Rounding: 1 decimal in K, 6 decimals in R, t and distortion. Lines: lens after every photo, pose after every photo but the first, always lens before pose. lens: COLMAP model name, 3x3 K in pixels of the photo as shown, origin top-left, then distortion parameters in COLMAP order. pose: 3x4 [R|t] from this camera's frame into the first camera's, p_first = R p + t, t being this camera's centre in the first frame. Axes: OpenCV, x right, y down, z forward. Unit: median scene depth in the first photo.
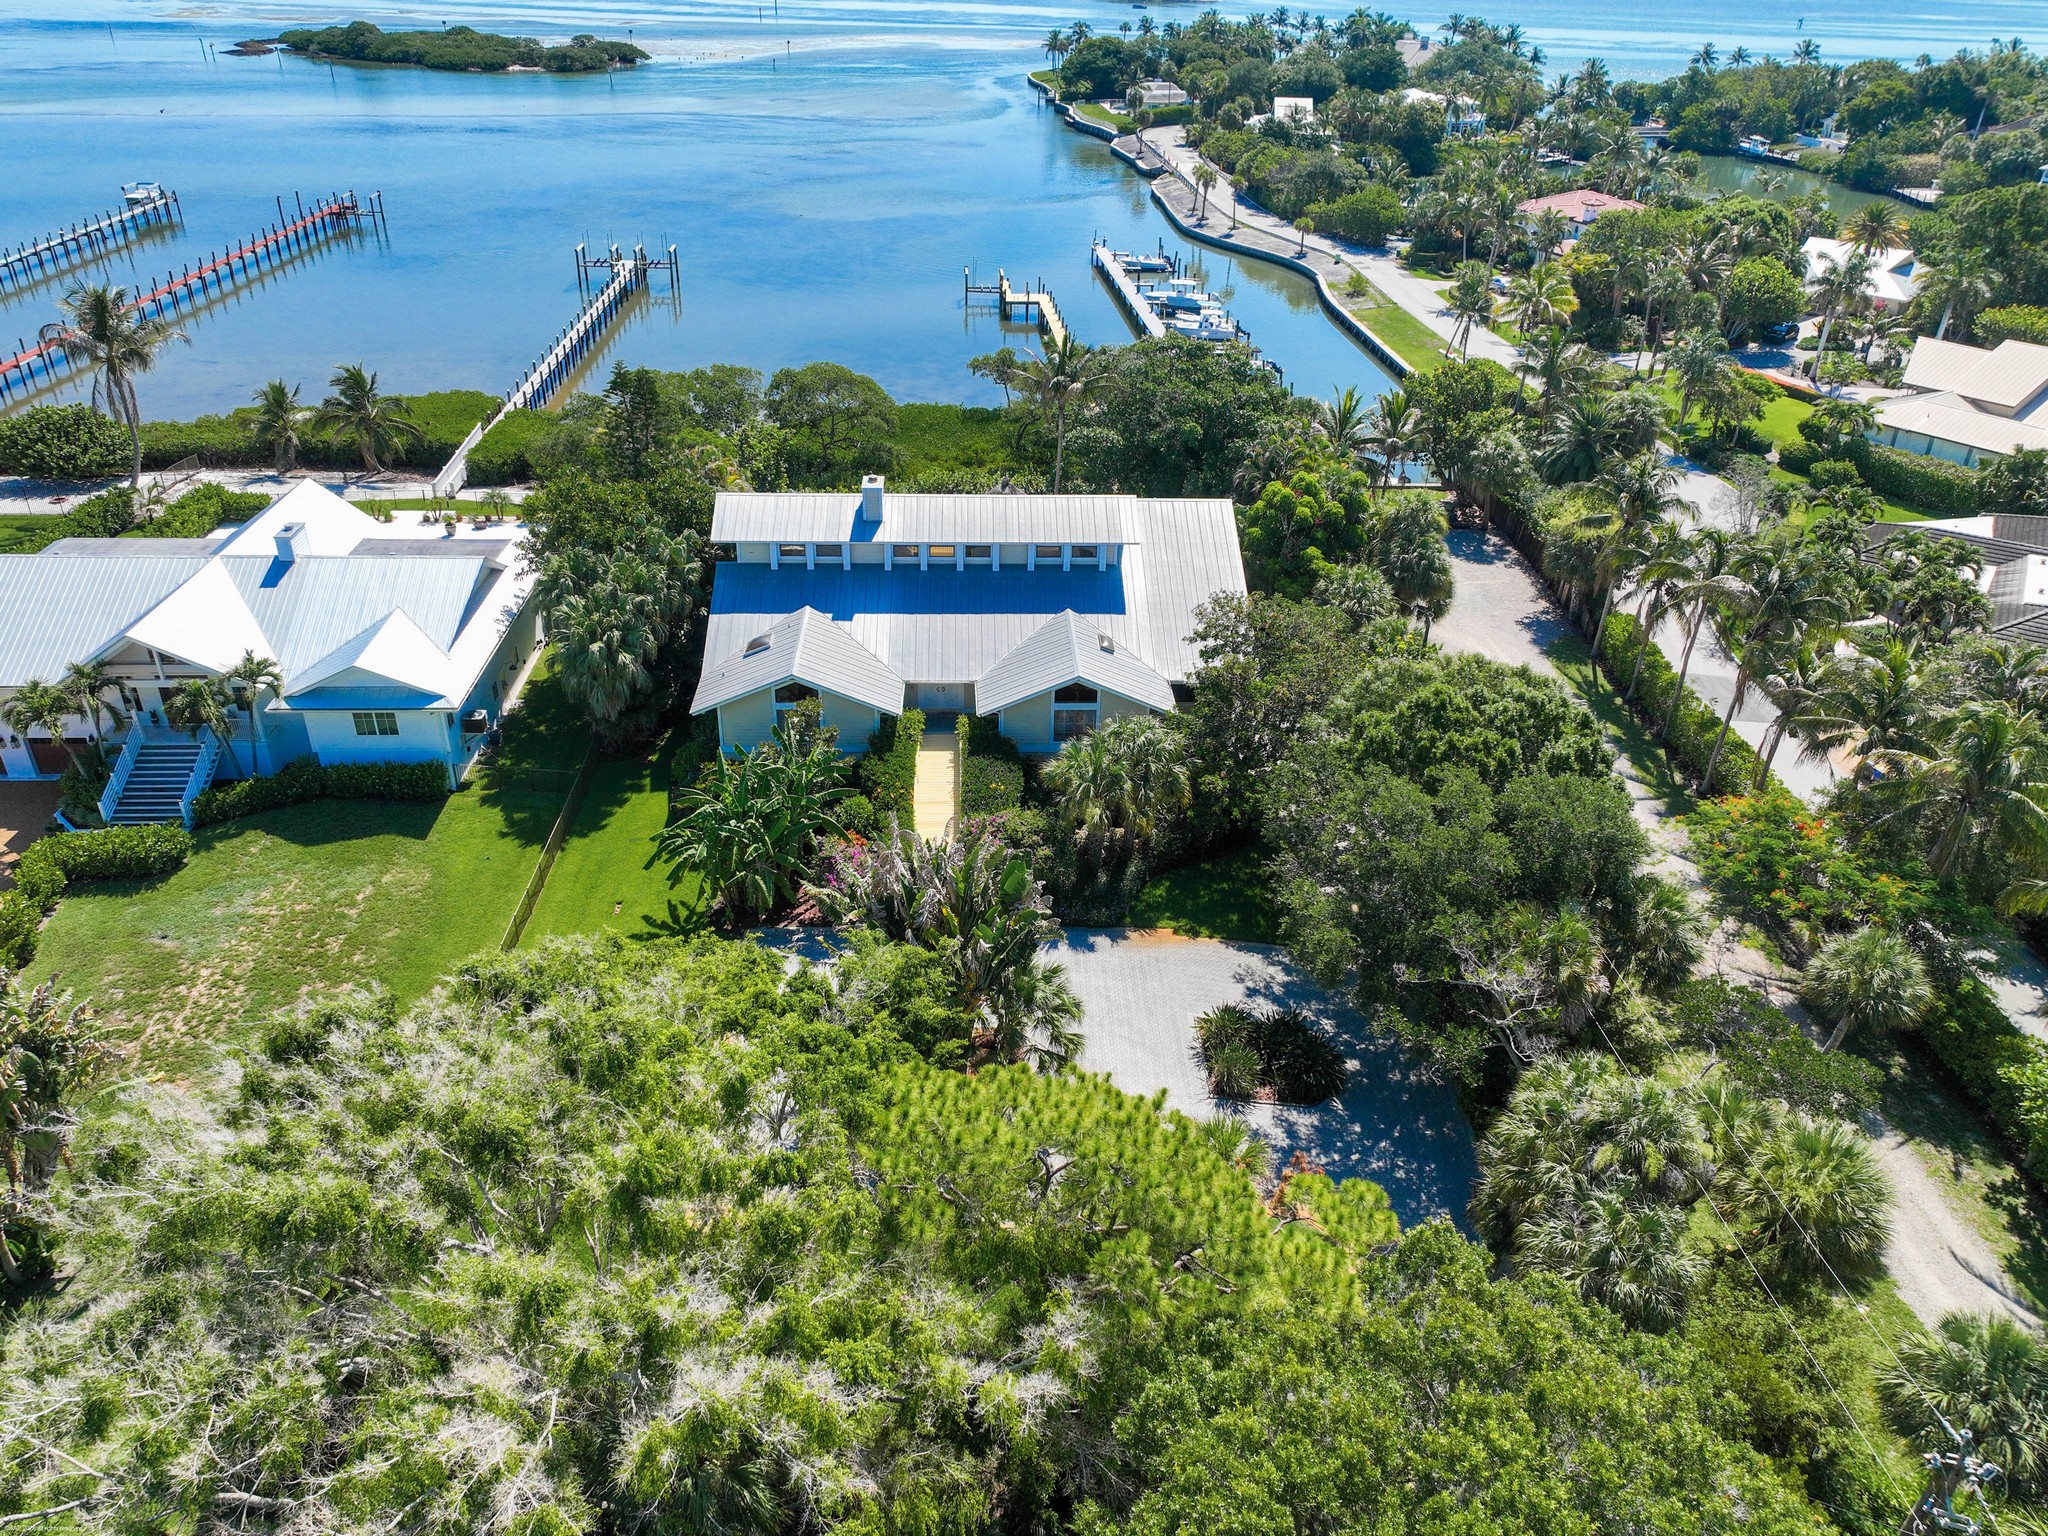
lens RADIAL K [[1436.2, 0, 1000.6], [0, 1436.2, 857.3], [0, 0, 1]] dist [0.008360, 0.010022]
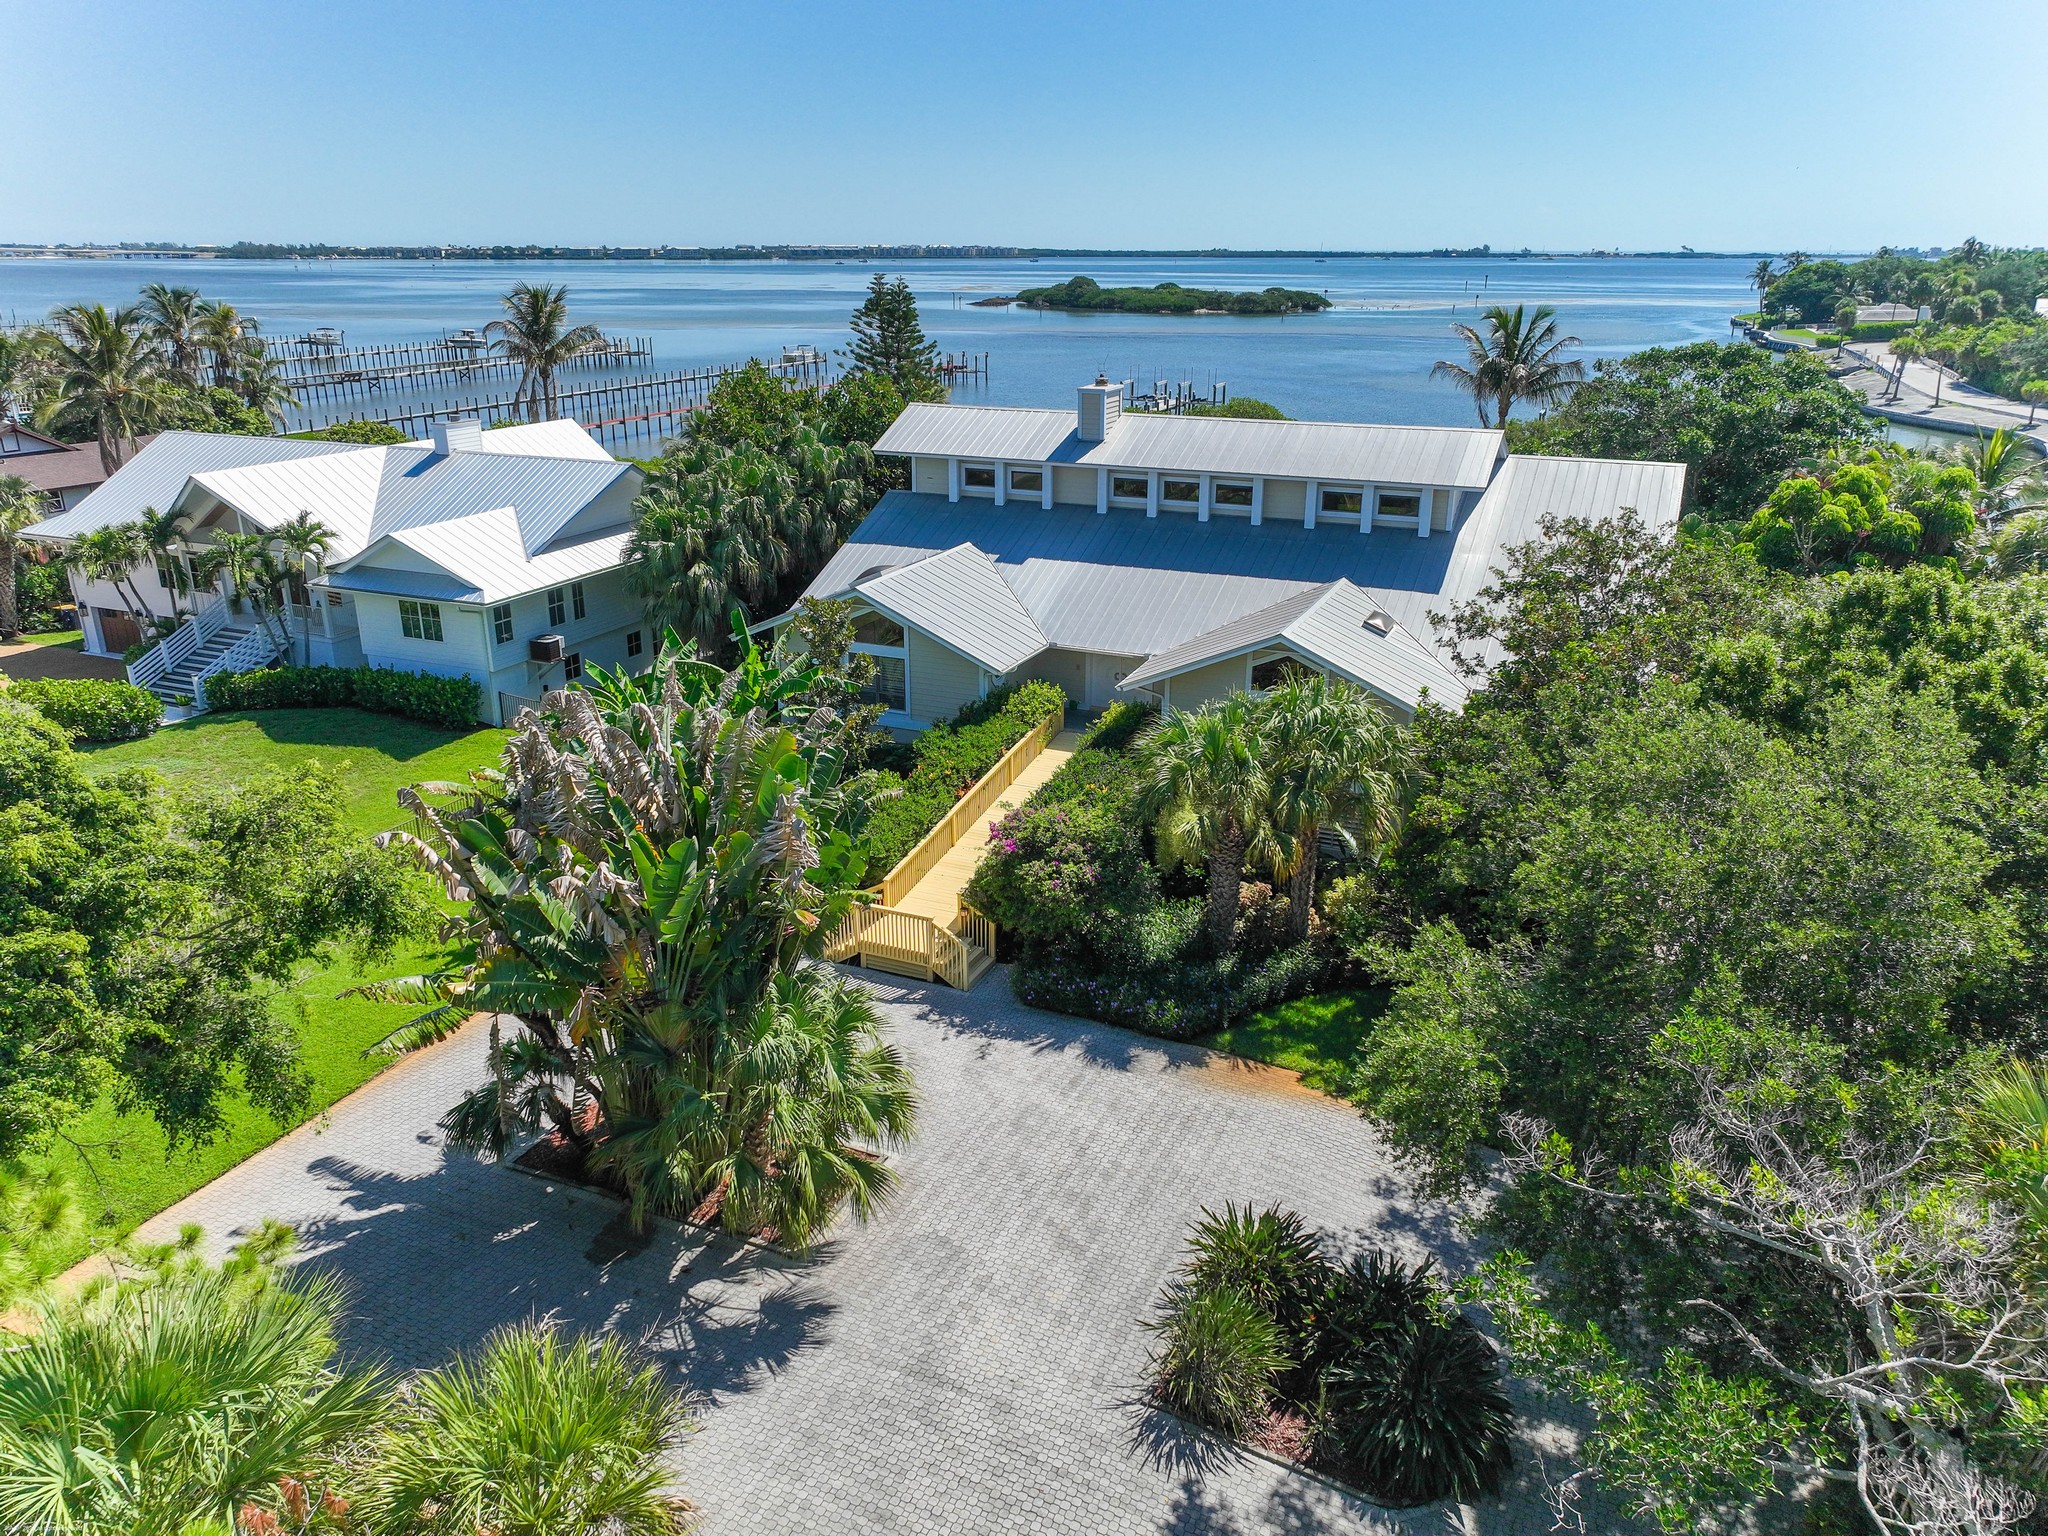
lens RADIAL K [[1436.2, 0, 1008.5], [0, 1436.2, 818.2], [0, 0, 1]] dist [0.008360, 0.010022]
pose [[0.899046, 0.147766, -0.412167, 0.200912], [-0.226213, 0.962725, -0.148286, 0.056305], [0.374892, 0.226554, 0.898960, 0.433822]]
